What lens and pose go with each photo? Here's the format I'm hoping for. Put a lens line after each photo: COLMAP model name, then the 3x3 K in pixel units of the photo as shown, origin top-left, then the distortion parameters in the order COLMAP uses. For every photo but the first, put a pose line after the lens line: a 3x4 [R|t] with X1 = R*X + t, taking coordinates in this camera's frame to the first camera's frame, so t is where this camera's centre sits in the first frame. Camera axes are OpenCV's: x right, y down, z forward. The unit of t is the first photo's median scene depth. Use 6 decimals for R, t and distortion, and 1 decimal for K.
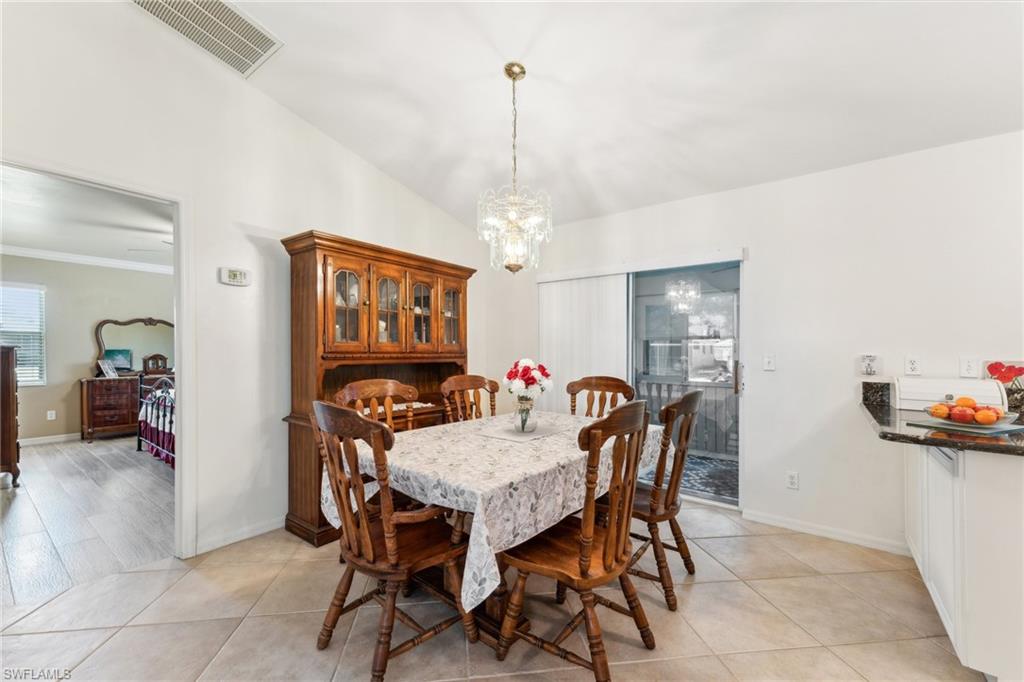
lens RADIAL K [[410.6, 0, 511.2], [0, 410.6, 351.9], [0, 0, 1]] dist [0.000178, -0.003555]
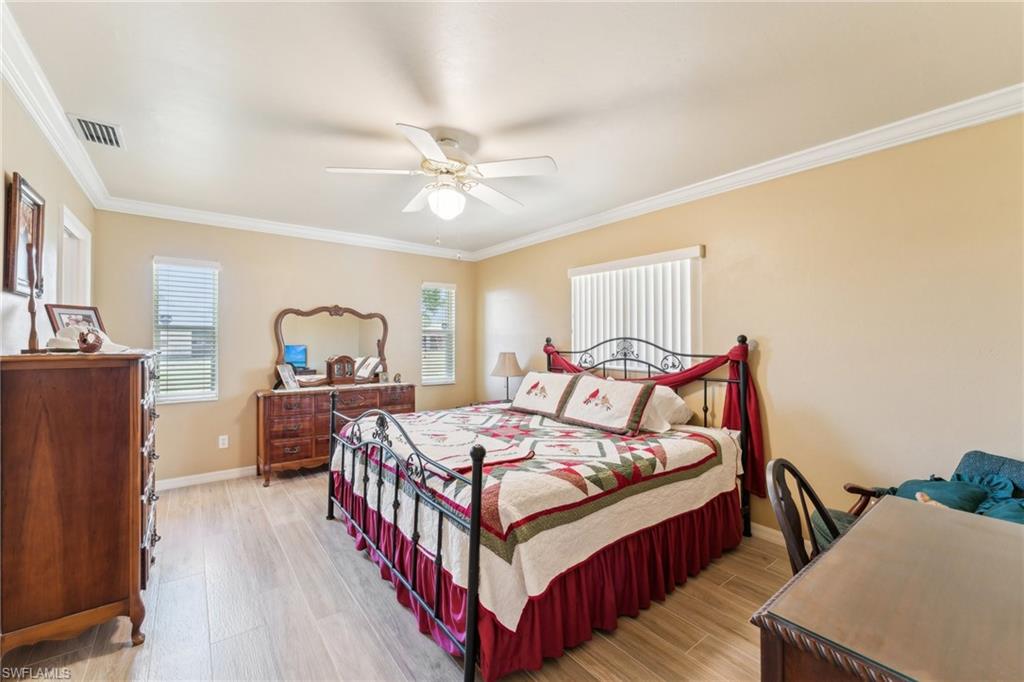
lens RADIAL K [[410.6, 0, 501.6], [0, 410.6, 336.2], [0, 0, 1]] dist [0.000178, -0.003555]
pose [[0.958793, -0.003857, -0.284081, -0.443929], [-0.001333, 0.999836, -0.018075, -0.017950], [0.284104, 0.017709, 0.958630, 0.436834]]
